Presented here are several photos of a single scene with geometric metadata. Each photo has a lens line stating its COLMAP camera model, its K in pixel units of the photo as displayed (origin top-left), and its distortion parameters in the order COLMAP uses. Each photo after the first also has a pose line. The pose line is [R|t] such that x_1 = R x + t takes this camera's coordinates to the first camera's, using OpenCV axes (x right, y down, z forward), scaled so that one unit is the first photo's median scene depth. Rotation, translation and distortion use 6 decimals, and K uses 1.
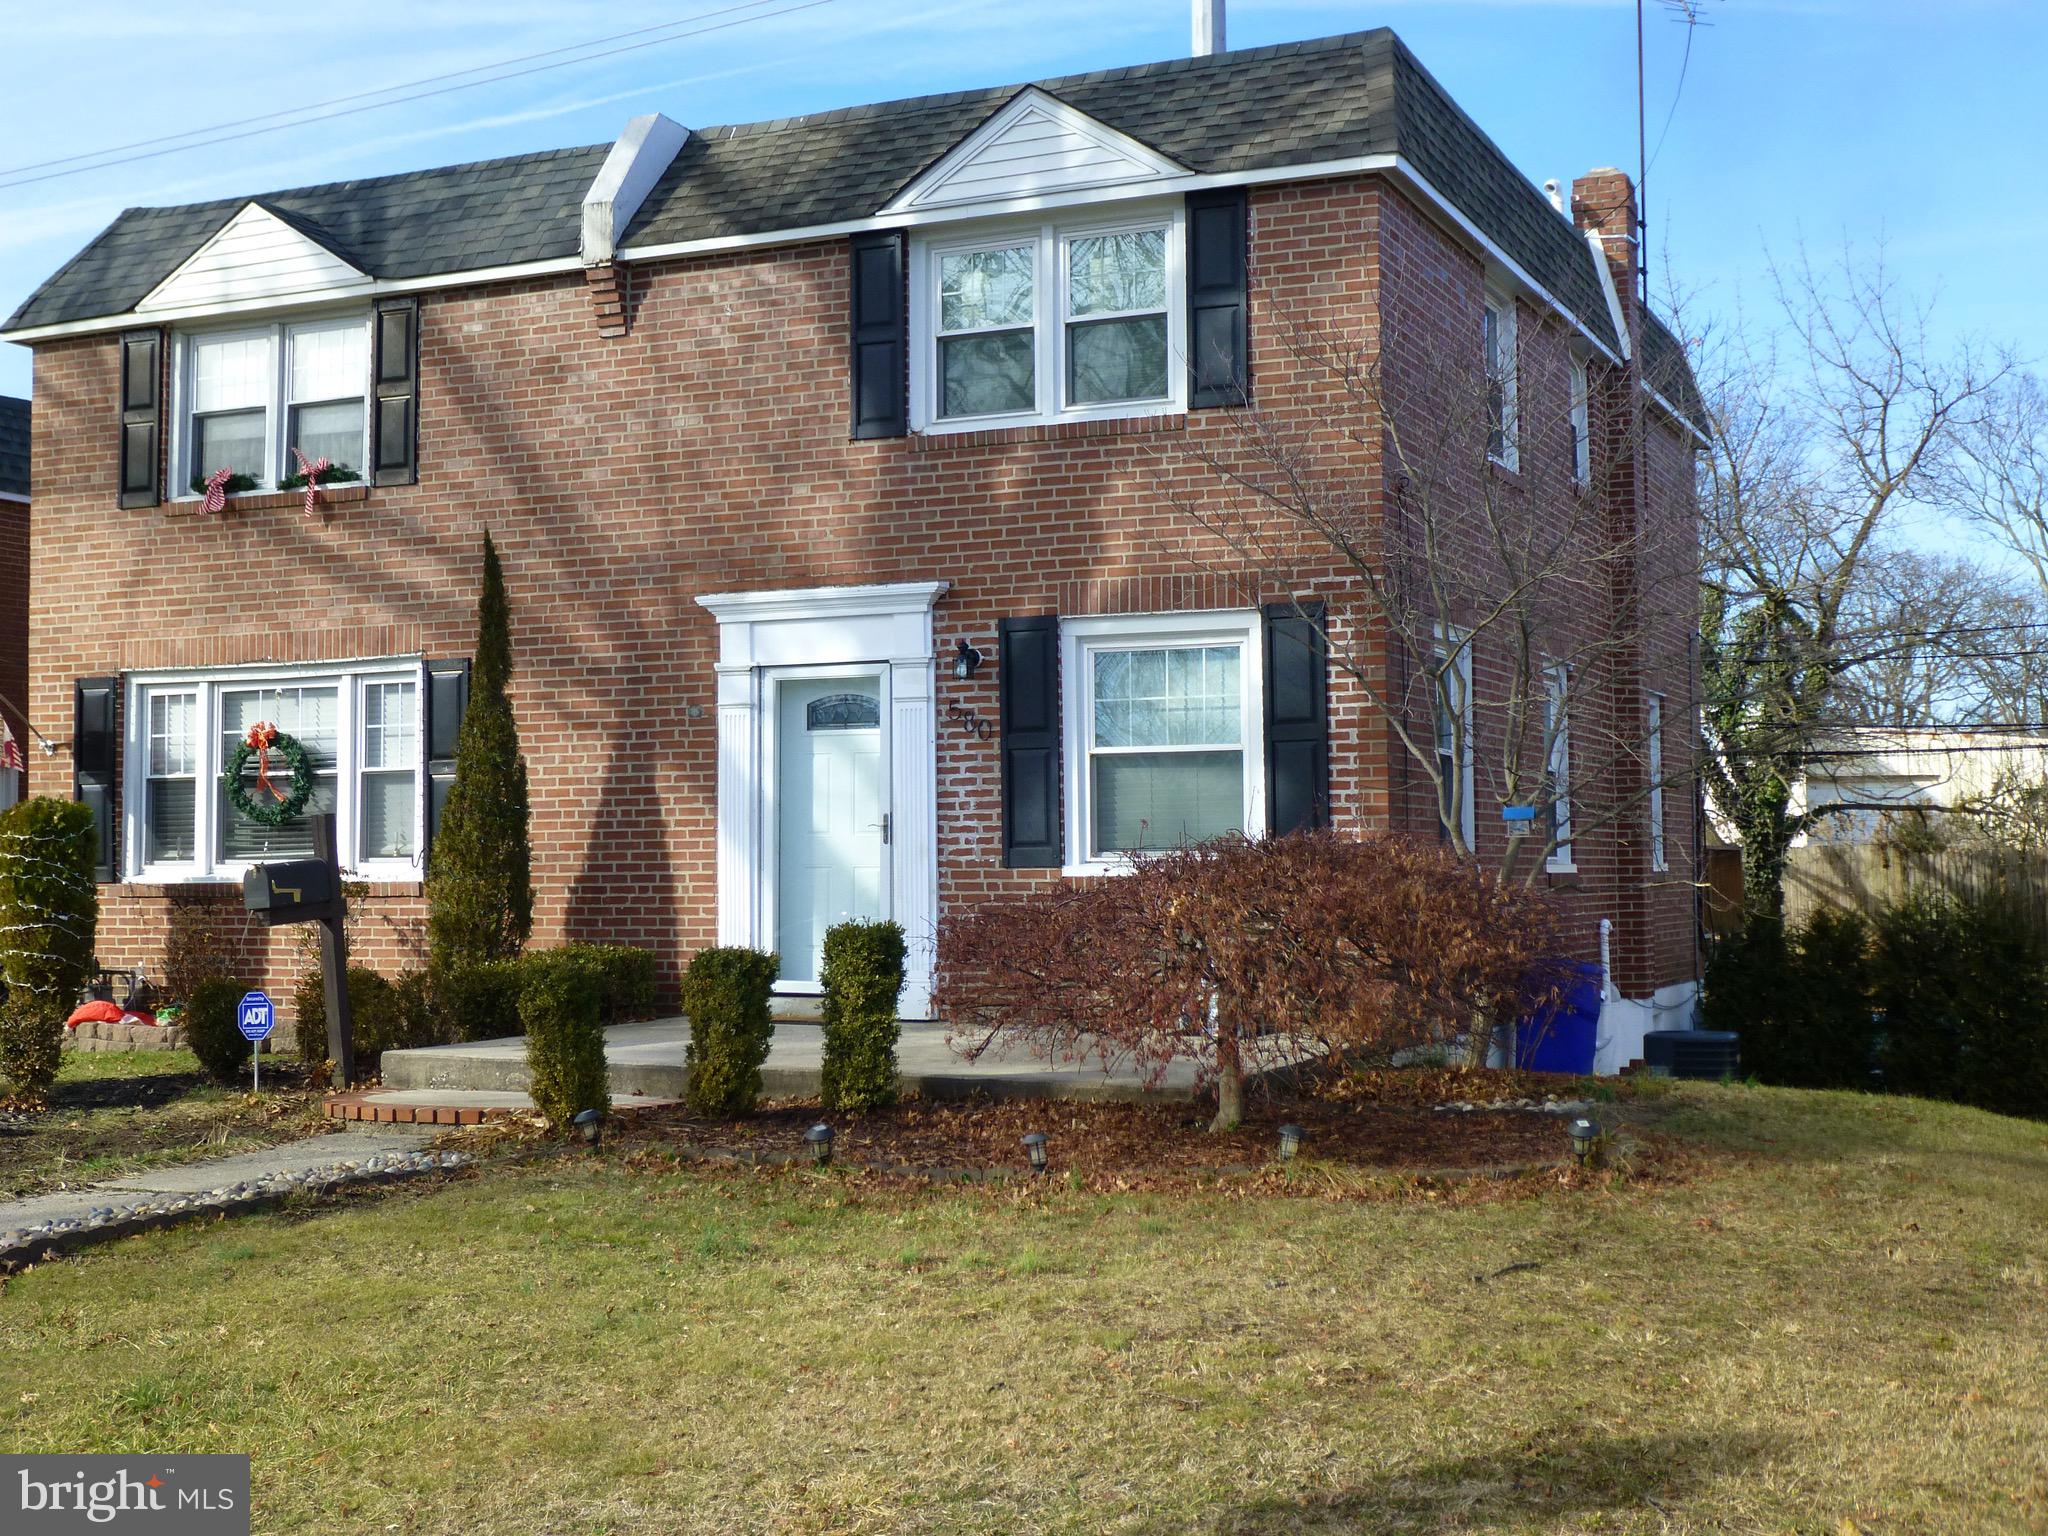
lens RADIAL K [[2450.9, 0, 1024.4], [0, 2450.9, 806.6], [0, 0, 1]] dist [-0.043574, -0.004721]
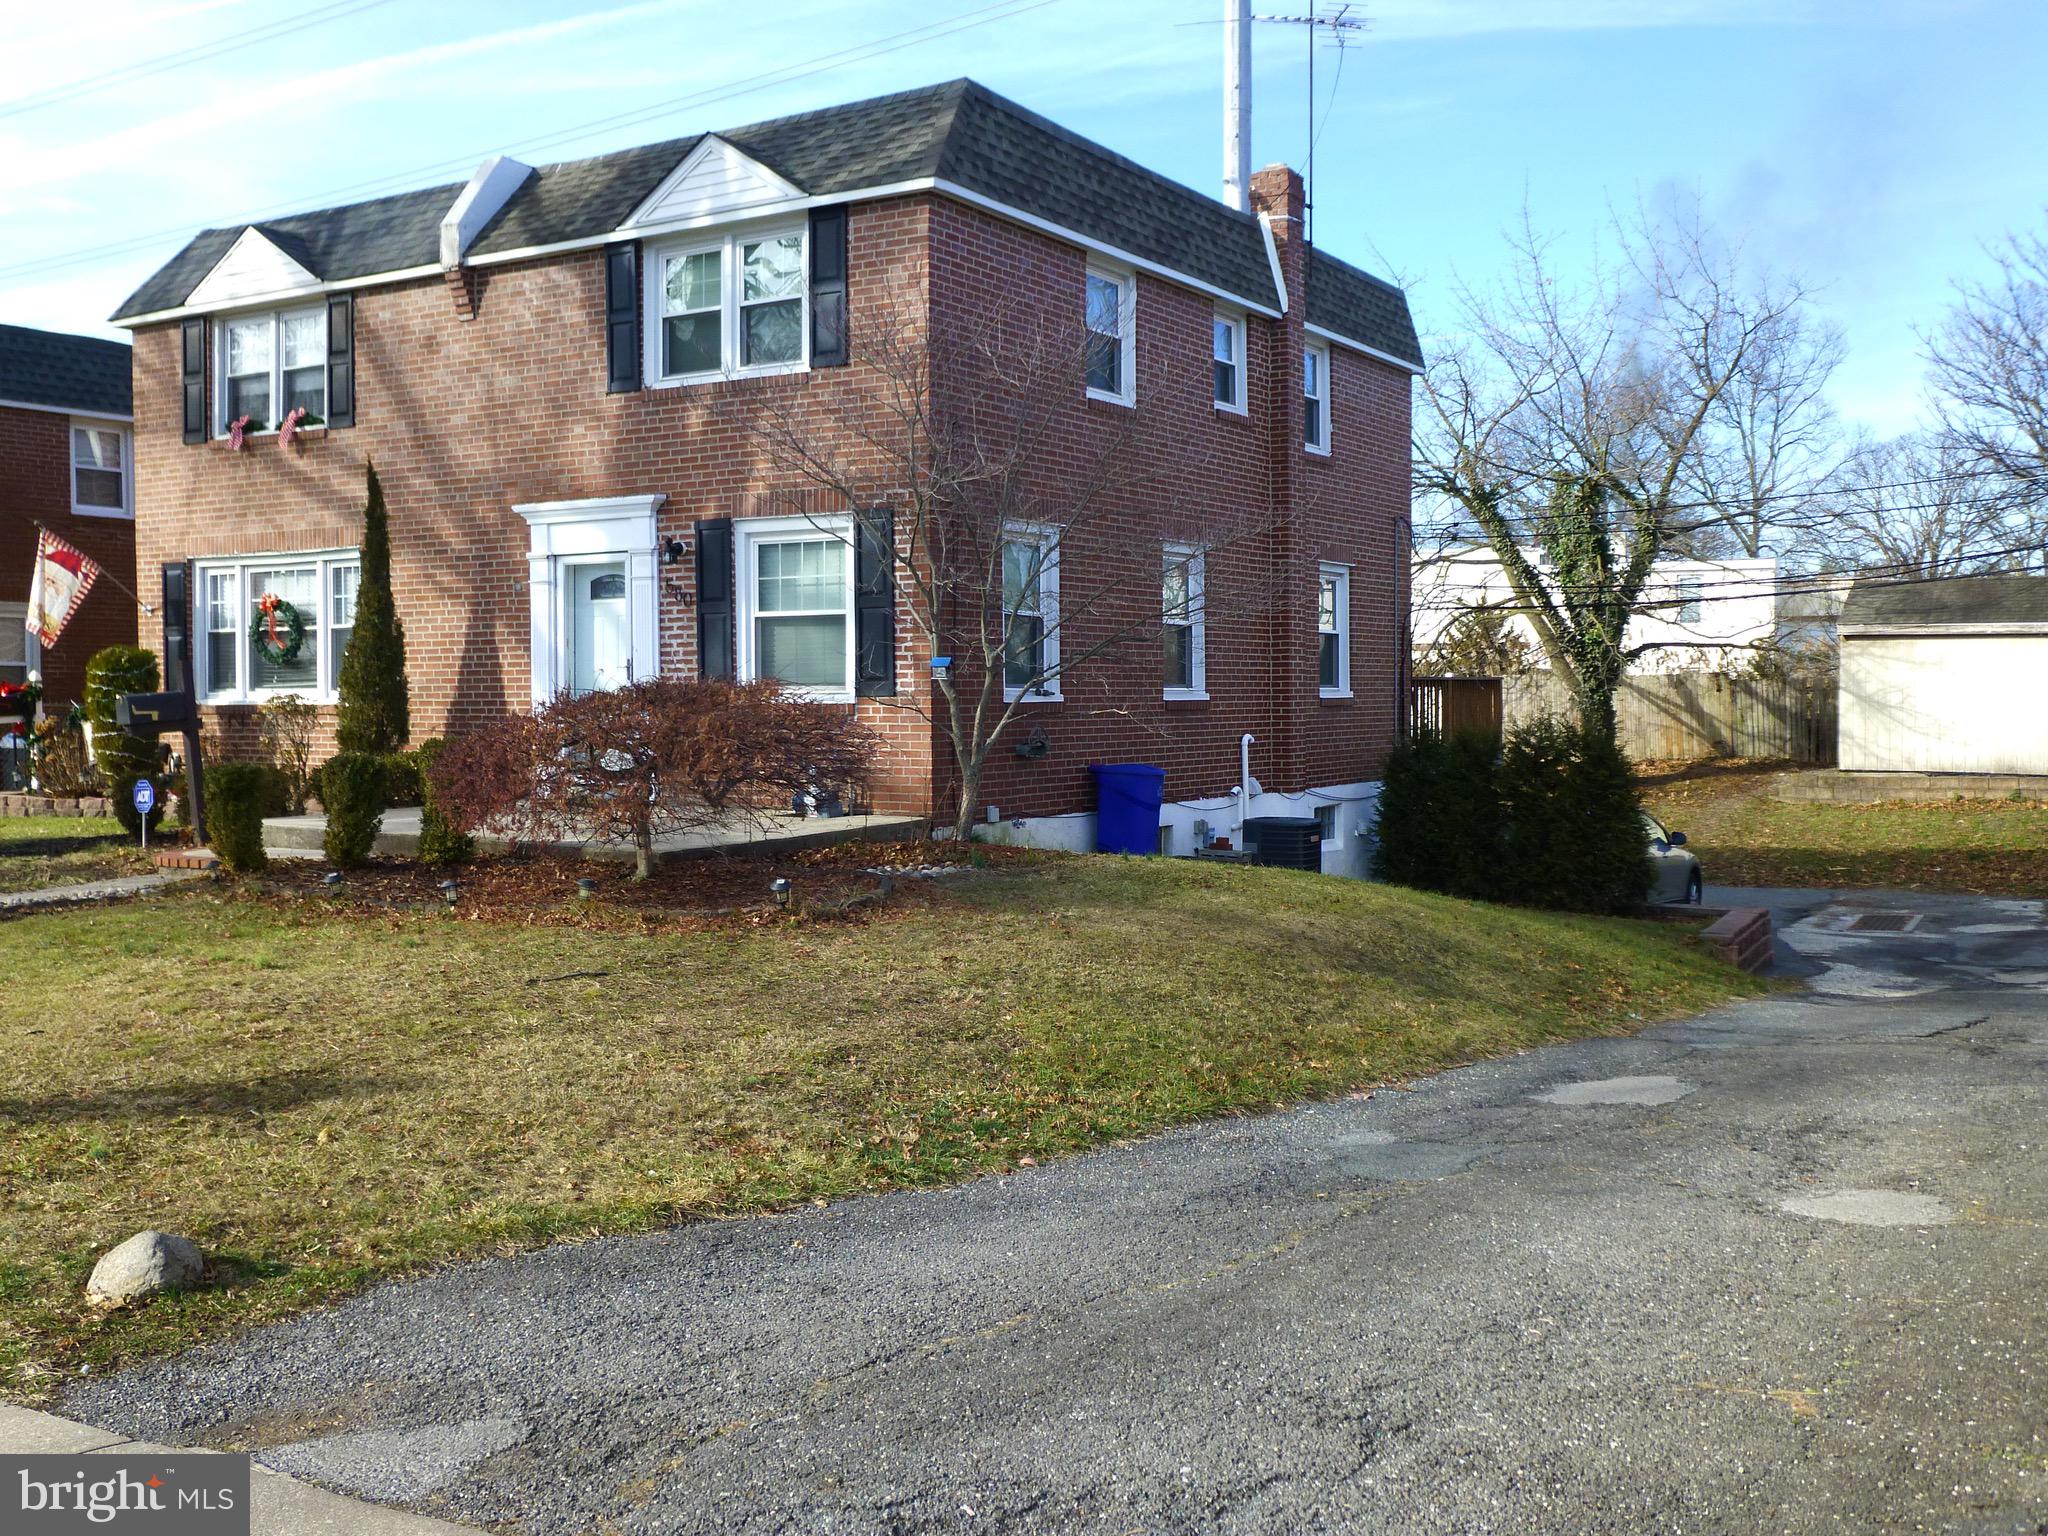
lens RADIAL K [[1847.4, 0, 1024.0], [0, 1847.4, 768.0], [0, 0, 1]] dist [0.008717, 0.006638]
pose [[0.991301, 0.007820, -0.131383, 0.301278], [0.001375, 0.997564, 0.069749, -0.008051], [0.131608, -0.069323, 0.988875, -0.036696]]
